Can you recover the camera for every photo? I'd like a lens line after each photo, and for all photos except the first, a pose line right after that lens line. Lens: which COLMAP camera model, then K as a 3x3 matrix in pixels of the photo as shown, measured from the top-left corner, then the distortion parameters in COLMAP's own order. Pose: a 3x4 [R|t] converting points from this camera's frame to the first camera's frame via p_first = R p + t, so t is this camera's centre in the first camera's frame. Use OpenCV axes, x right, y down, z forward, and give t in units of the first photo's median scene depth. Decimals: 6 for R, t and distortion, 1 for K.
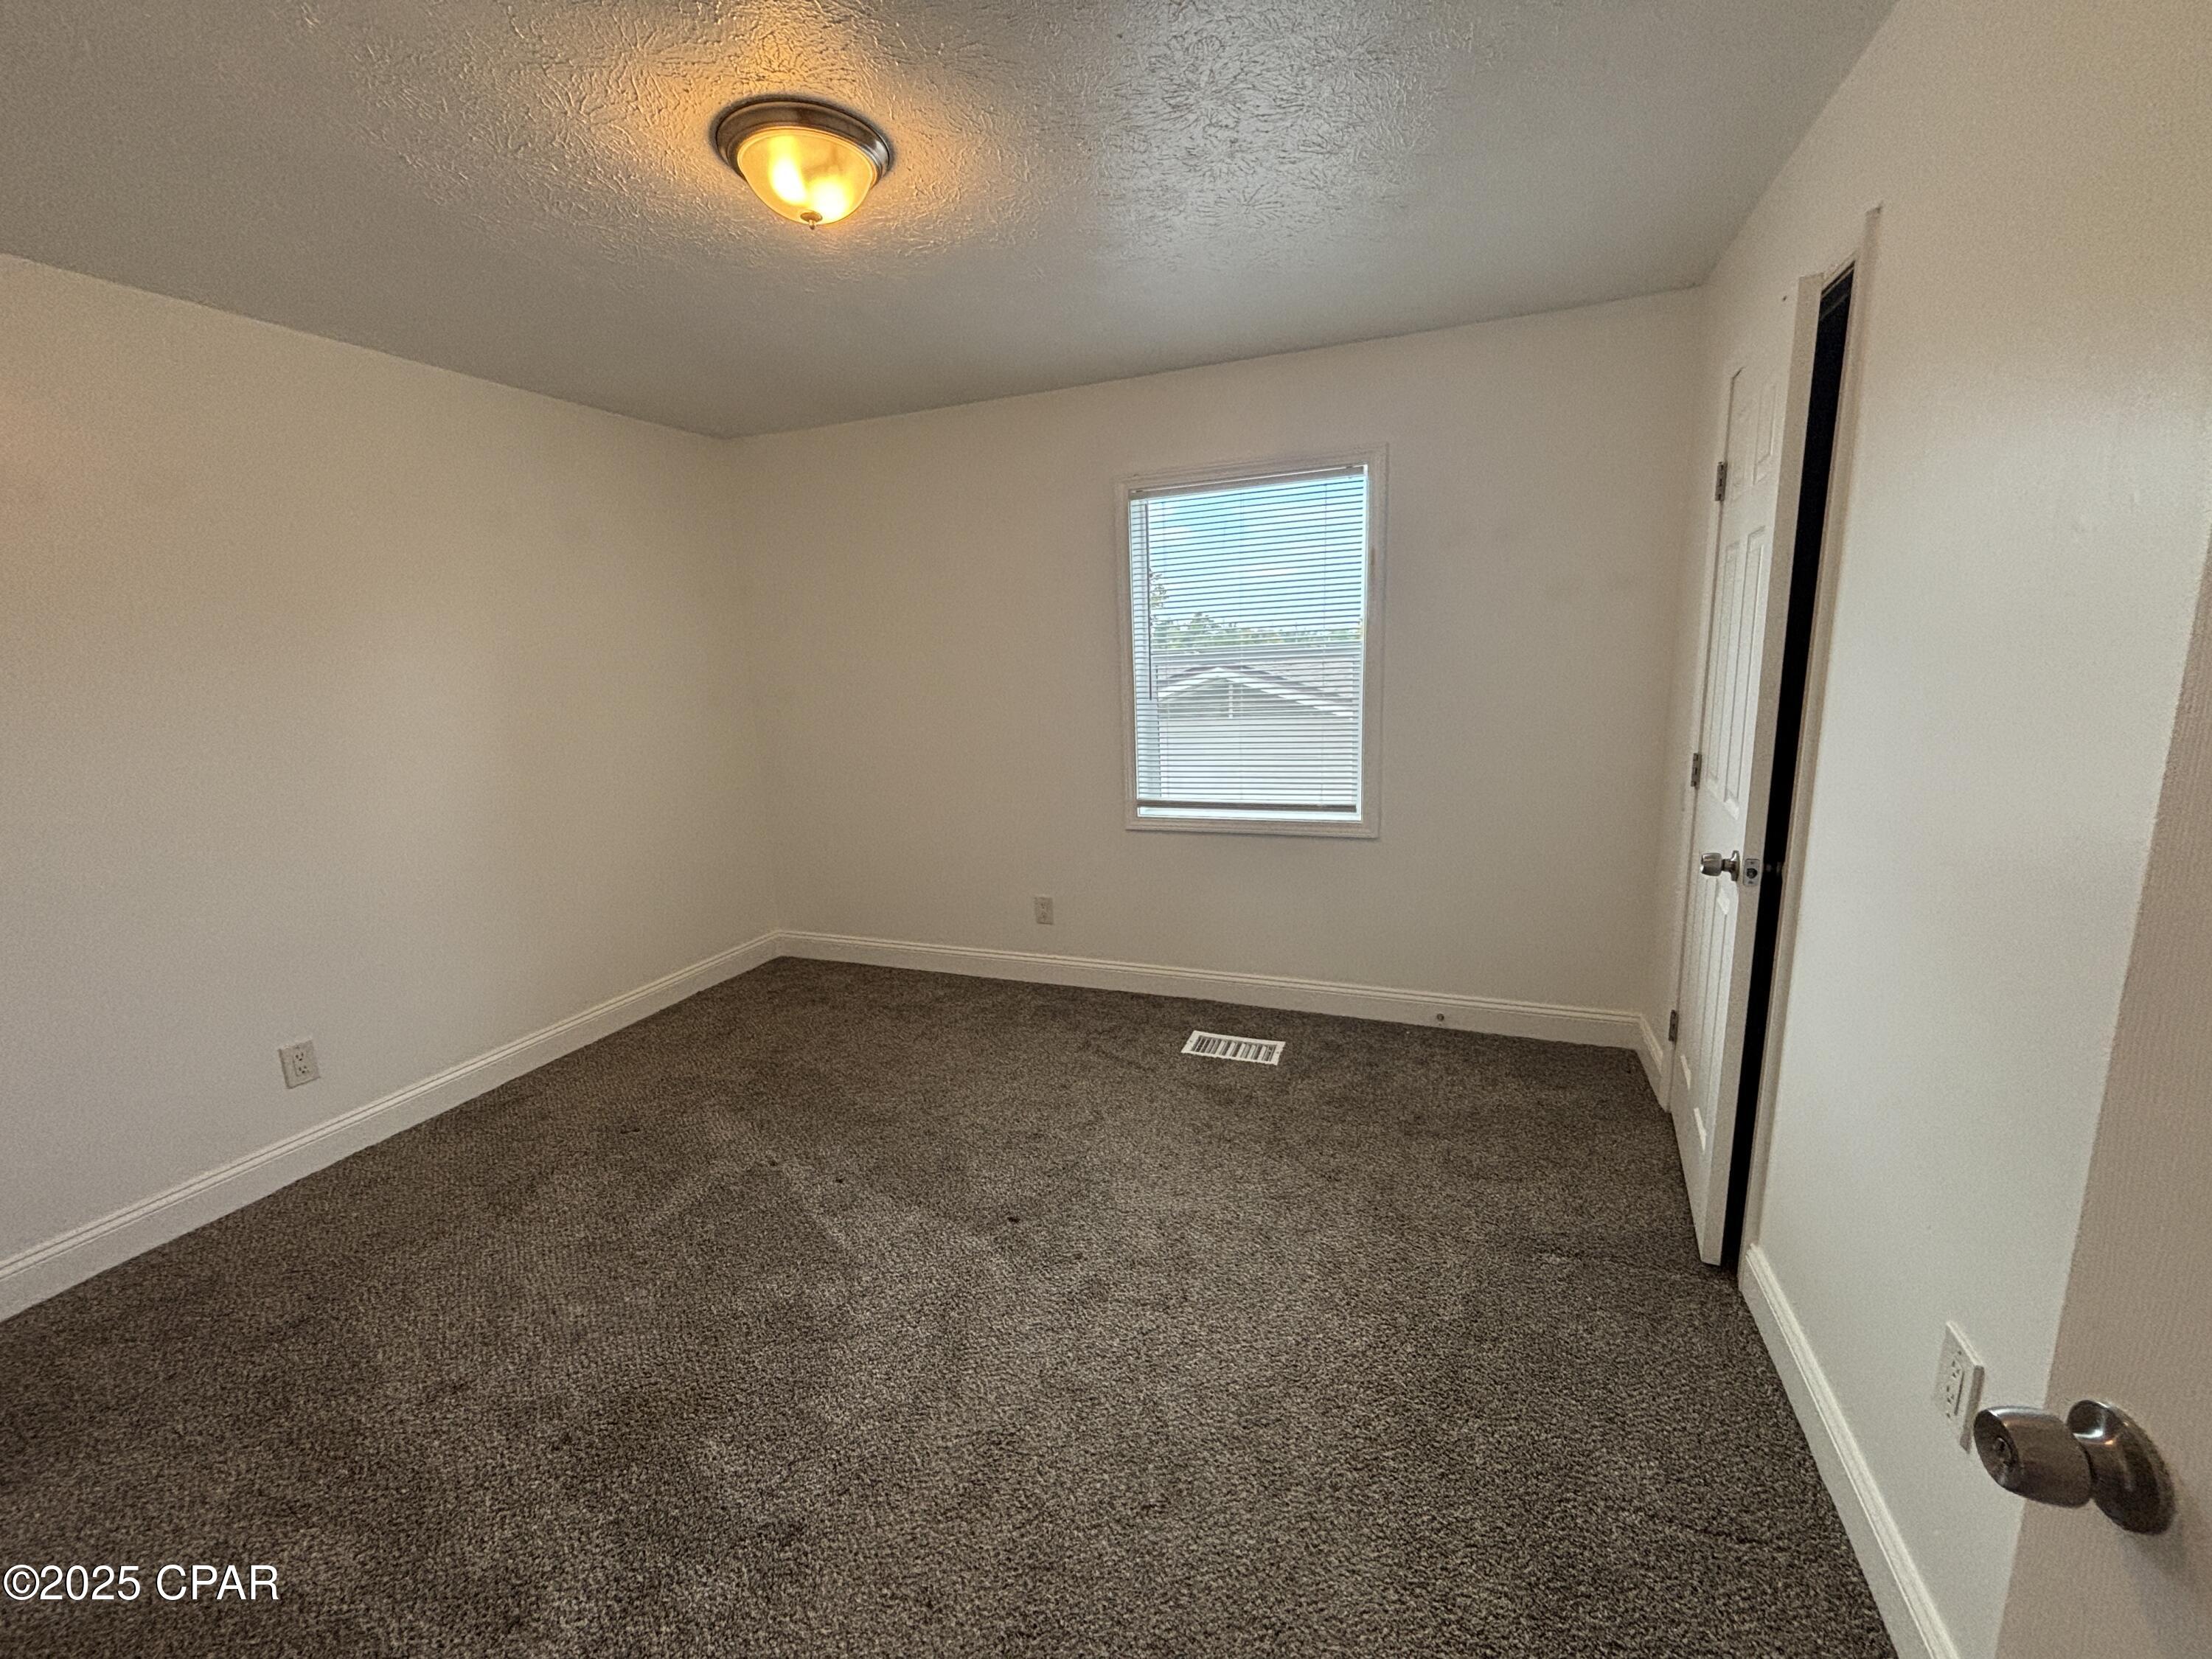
lens RADIAL K [[910.9, 0, 1093.3], [0, 910.9, 825.7], [0, 0, 1]] dist [0.035590, -0.000284]
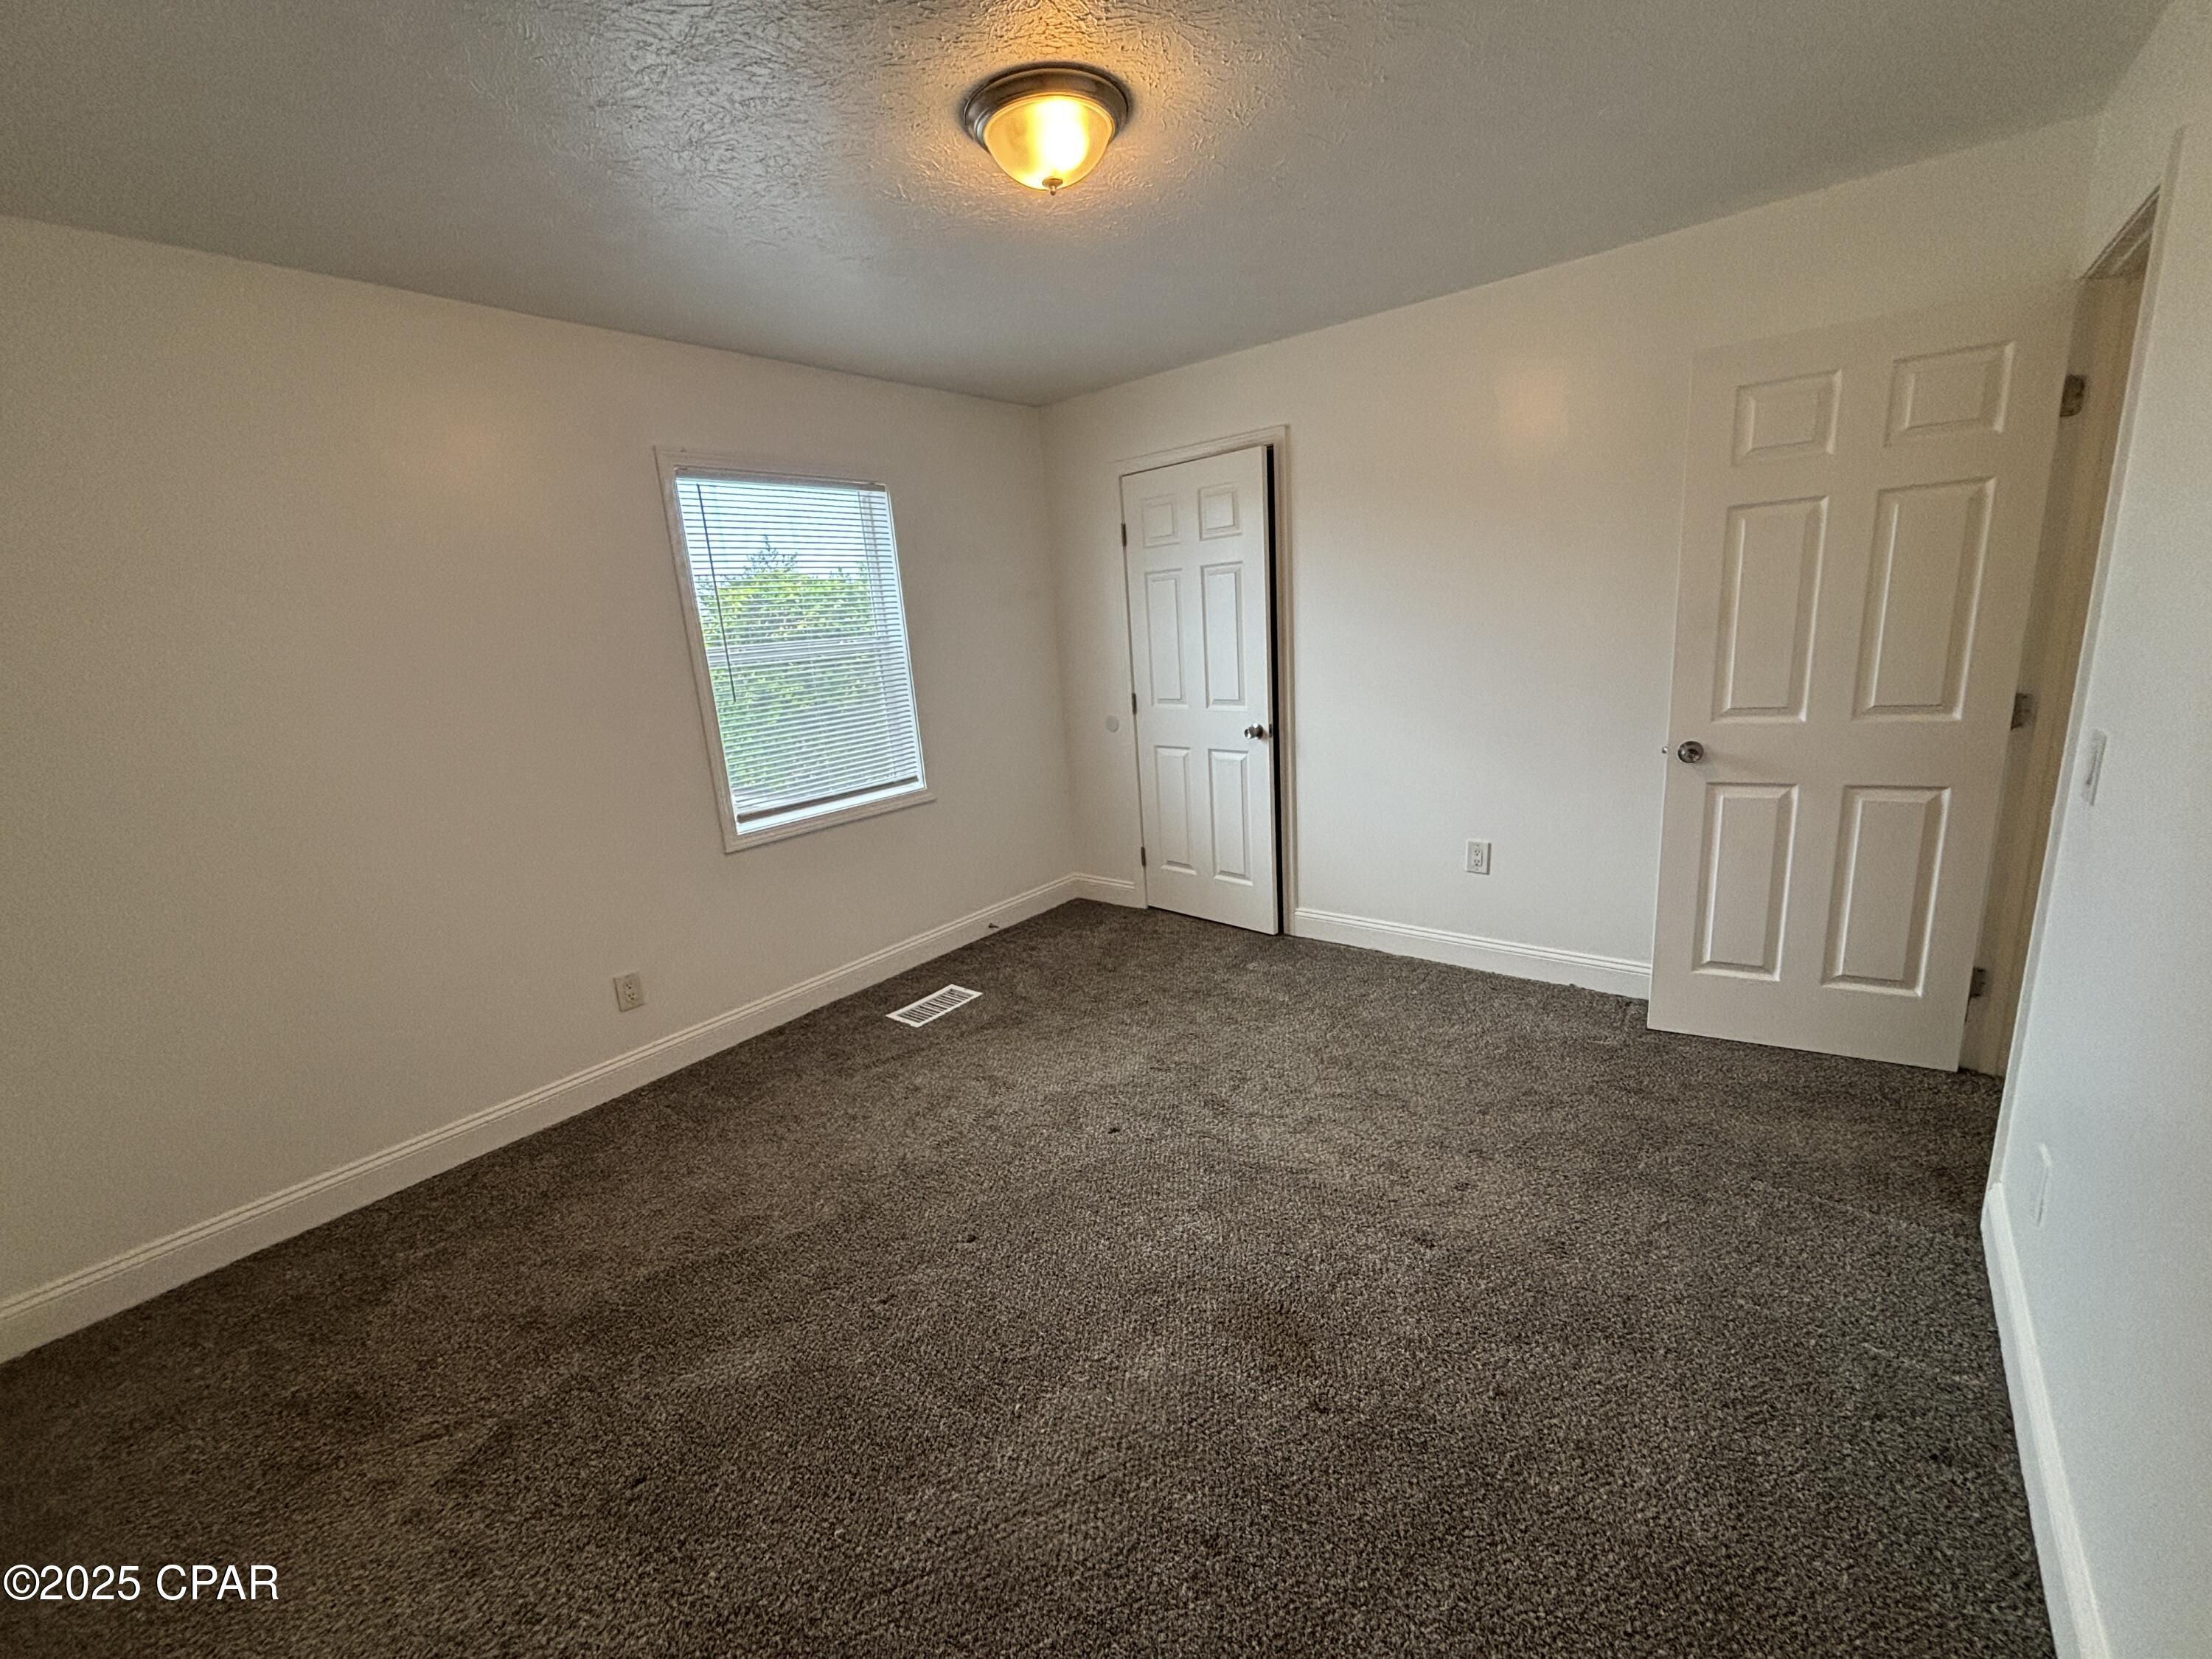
lens RADIAL K [[910.9, 0, 1093.3], [0, 910.9, 825.7], [0, 0, 1]] dist [0.035590, -0.000284]
pose [[0.297835, -0.191315, 0.935250, -0.745583], [0.252552, 0.960596, 0.116073, -0.038665], [-0.920604, 0.201629, 0.334416, 0.413072]]
